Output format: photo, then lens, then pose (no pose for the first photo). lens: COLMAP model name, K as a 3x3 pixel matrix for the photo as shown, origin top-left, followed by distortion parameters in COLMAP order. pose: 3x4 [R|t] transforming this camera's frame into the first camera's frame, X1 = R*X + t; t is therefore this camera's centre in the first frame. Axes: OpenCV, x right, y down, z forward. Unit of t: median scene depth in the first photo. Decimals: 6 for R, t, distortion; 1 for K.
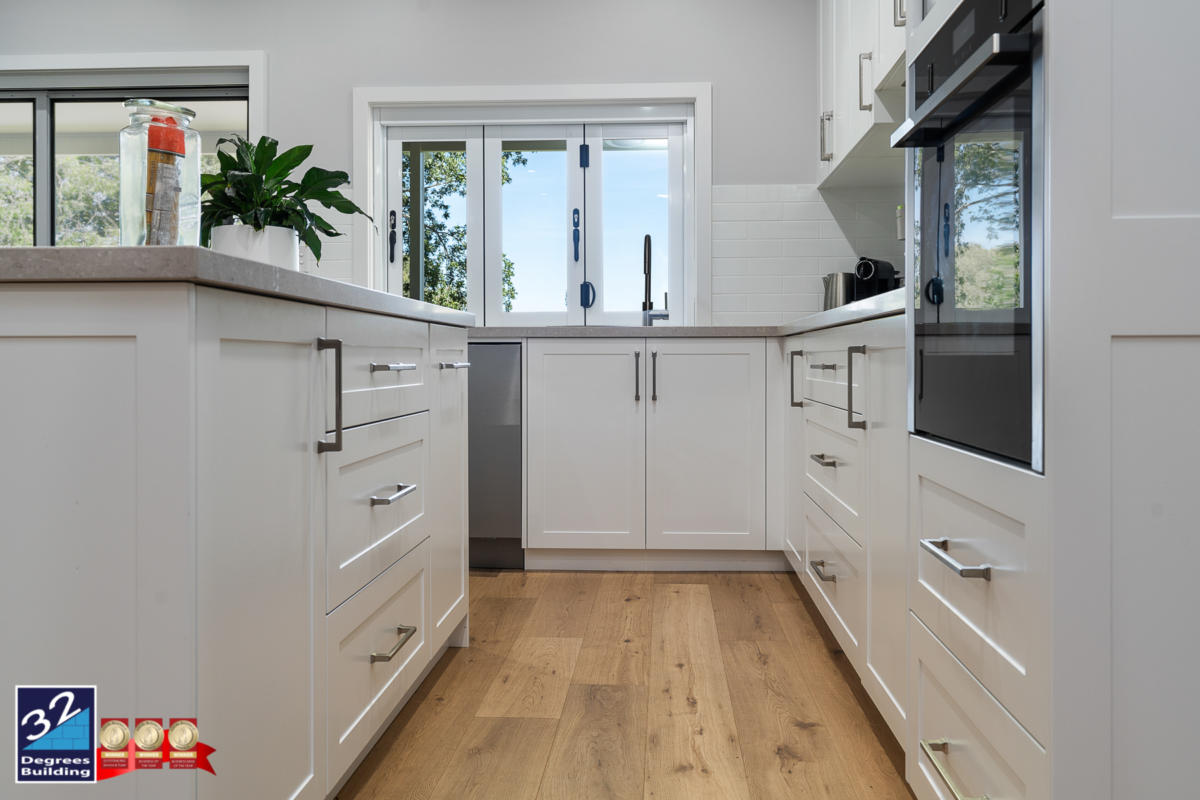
lens RADIAL K [[1019.0, 0, 599.5], [0, 1019.0, 345.4], [0, 0, 1]] dist [0.011069, 0.002292]
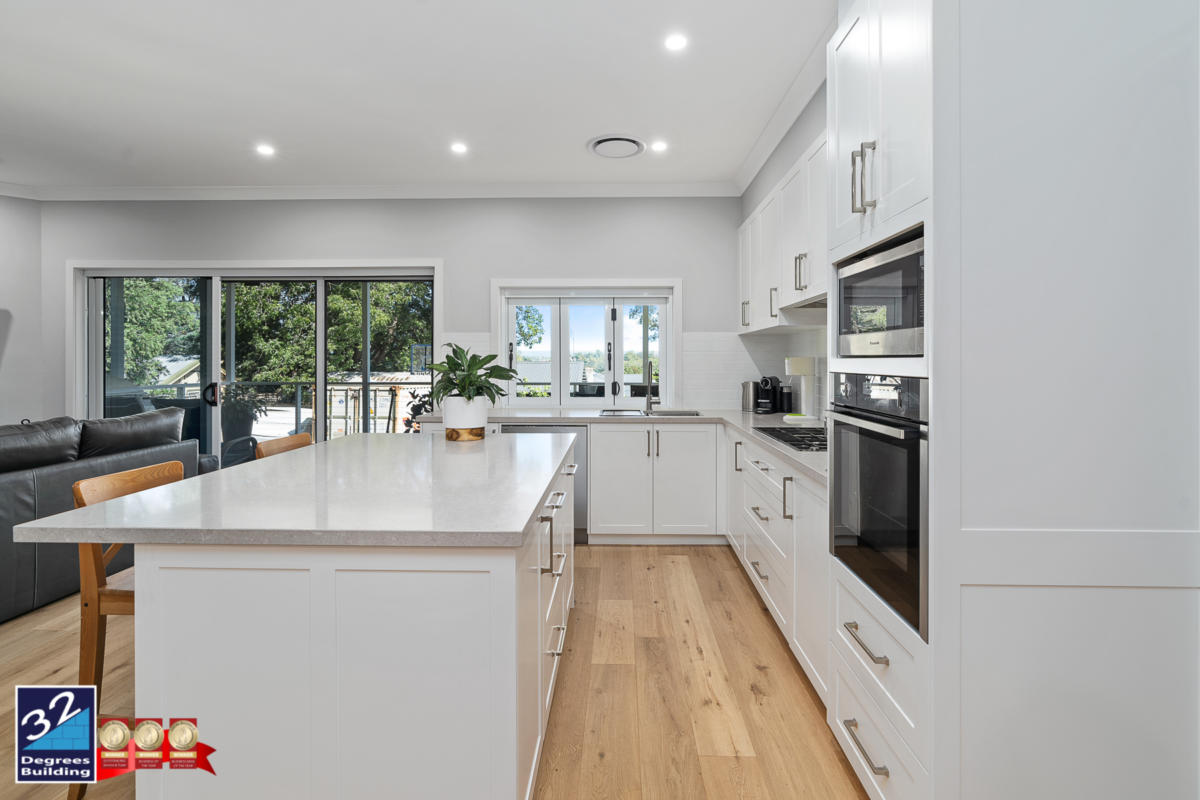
lens RADIAL K [[562.8, 0, 601.9], [0, 562.8, 349.3], [0, 0, 1]] dist [-0.001963, -0.000095]
pose [[0.999495, -0.000433, 0.031773, -0.118996], [0.000444, 1.000000, -0.000350, -0.206309], [-0.031773, 0.000364, 0.999495, -0.063786]]
